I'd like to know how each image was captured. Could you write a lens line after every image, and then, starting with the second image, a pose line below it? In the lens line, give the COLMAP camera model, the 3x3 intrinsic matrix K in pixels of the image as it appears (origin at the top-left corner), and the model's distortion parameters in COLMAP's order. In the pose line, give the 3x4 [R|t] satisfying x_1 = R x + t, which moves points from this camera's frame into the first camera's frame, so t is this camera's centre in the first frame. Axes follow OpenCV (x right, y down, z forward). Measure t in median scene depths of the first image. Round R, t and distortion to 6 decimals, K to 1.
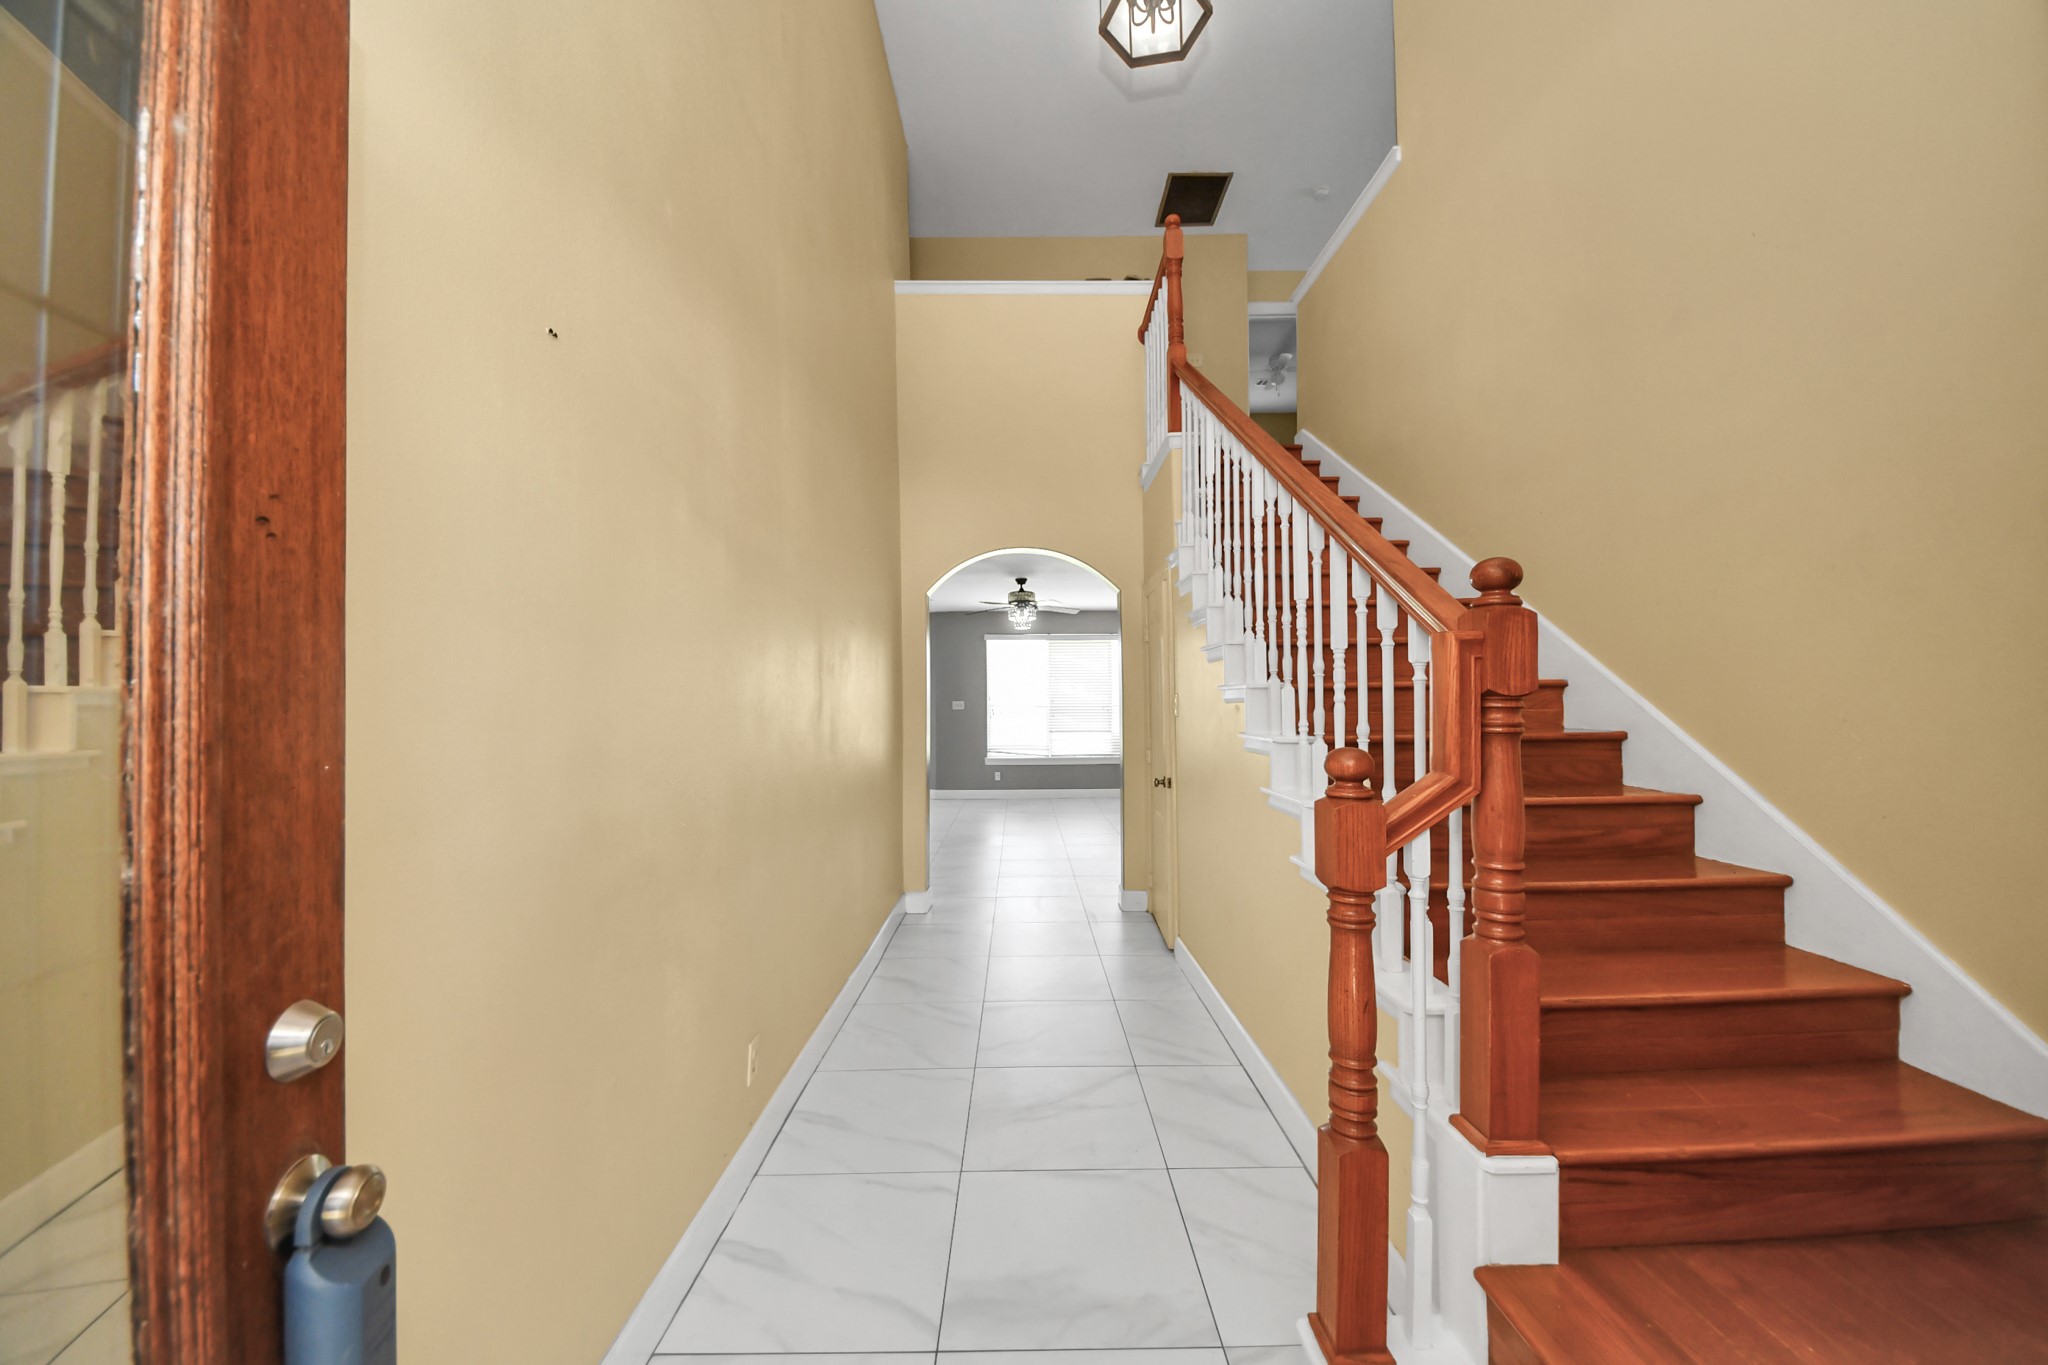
lens RADIAL K [[751.5, 0, 1027.8], [0, 751.5, 689.8], [0, 0, 1]] dist [-0.000360, -0.003013]
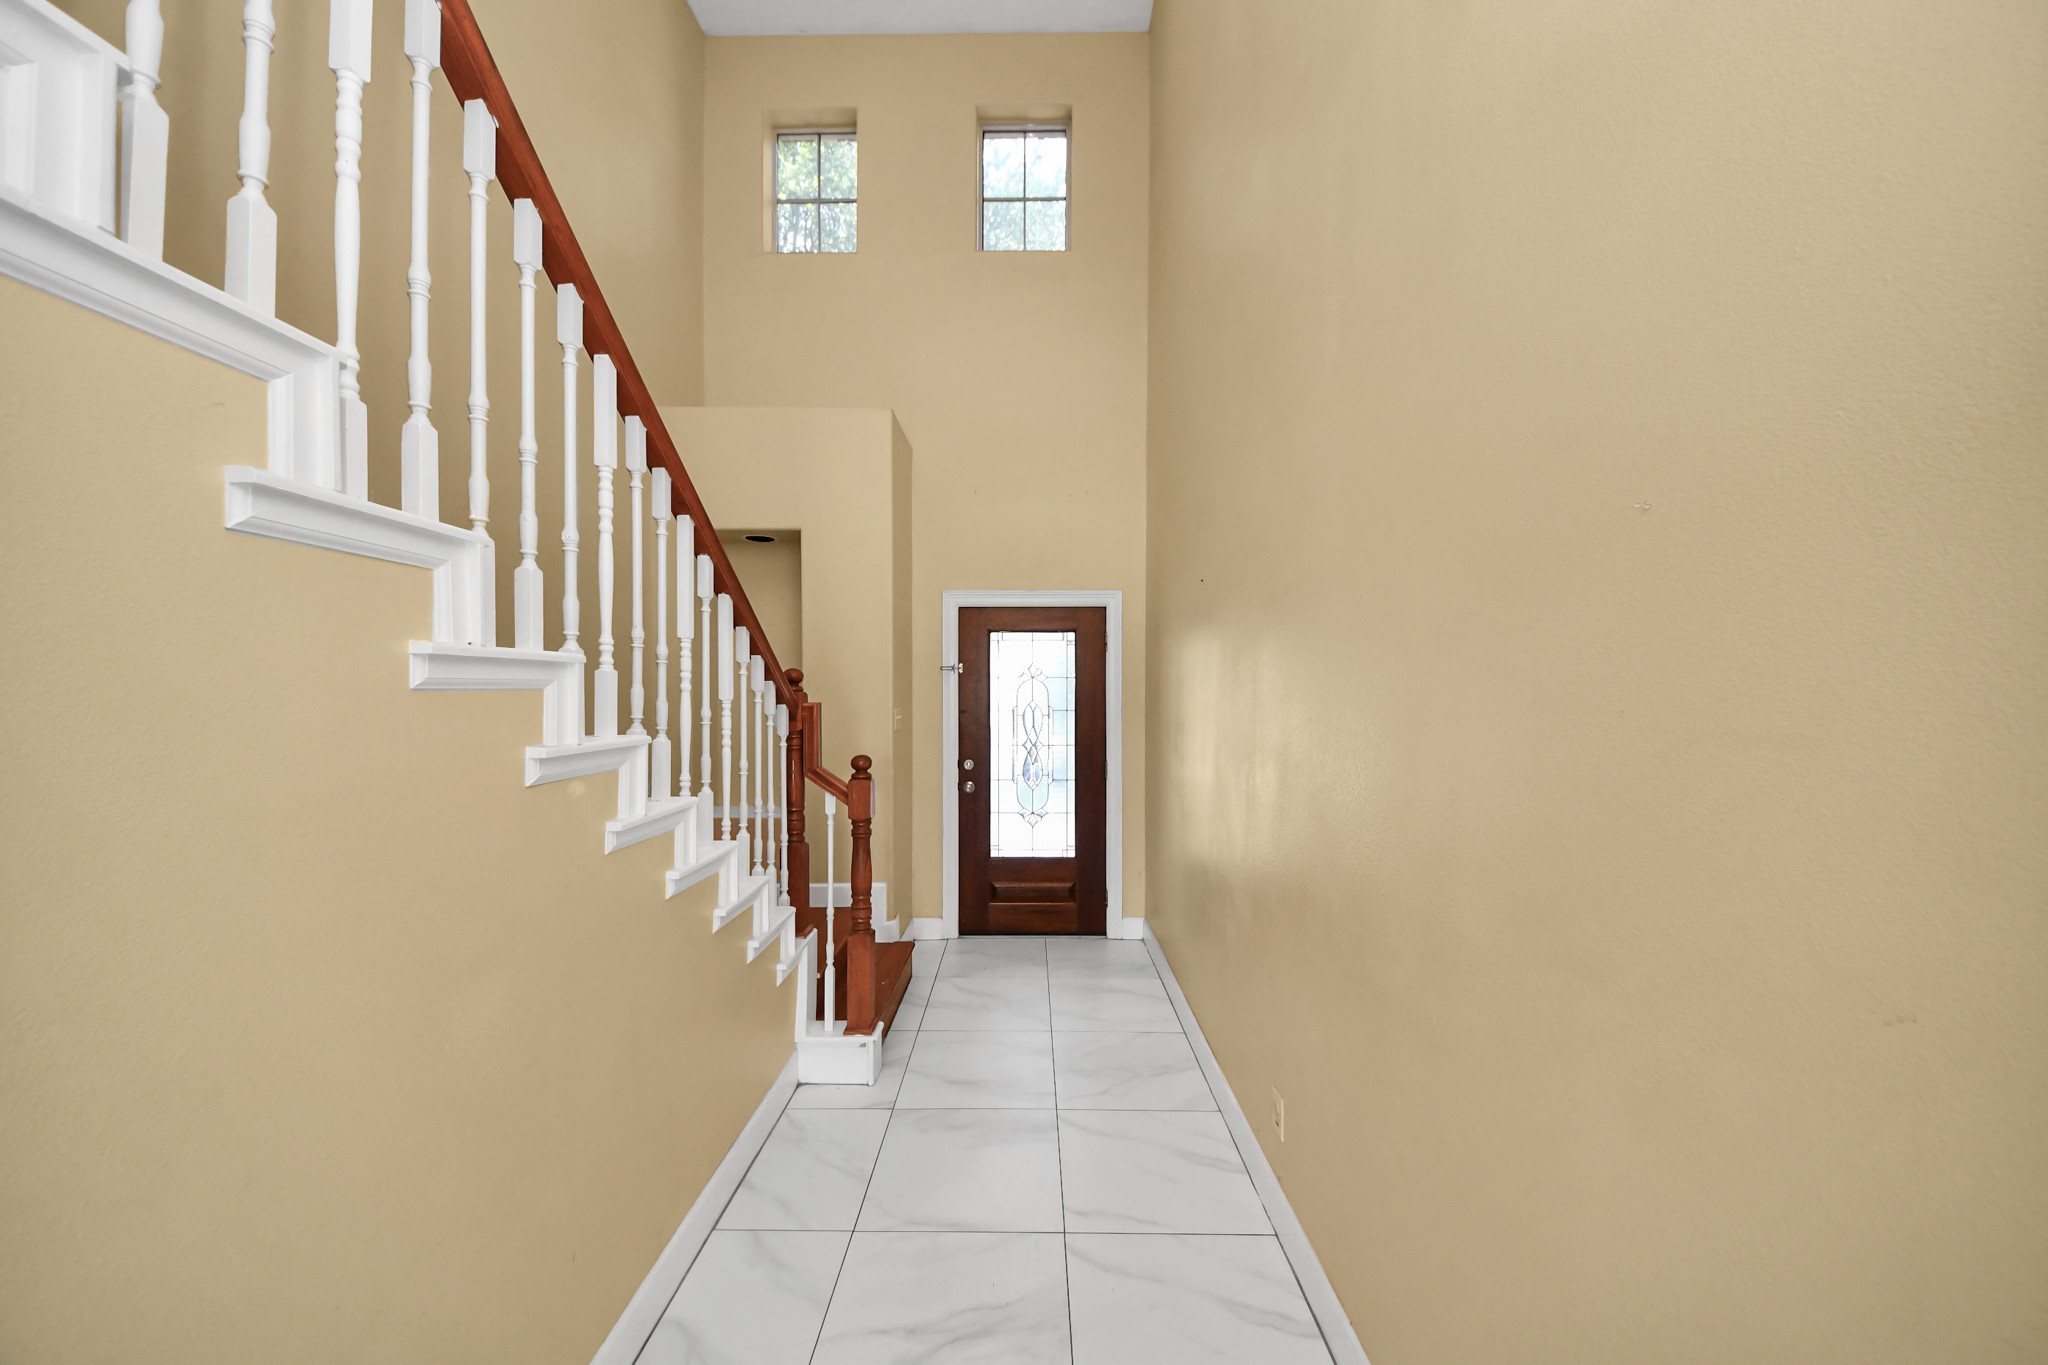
lens RADIAL K [[751.5, 0, 1016.1], [0, 751.5, 690.5], [0, 0, 1]] dist [-0.000360, -0.003013]
pose [[-0.999731, -0.006958, 0.022134, -0.041366], [-0.007261, 0.999880, -0.013665, -0.050365], [-0.022037, -0.013822, -0.999662, 1.911063]]
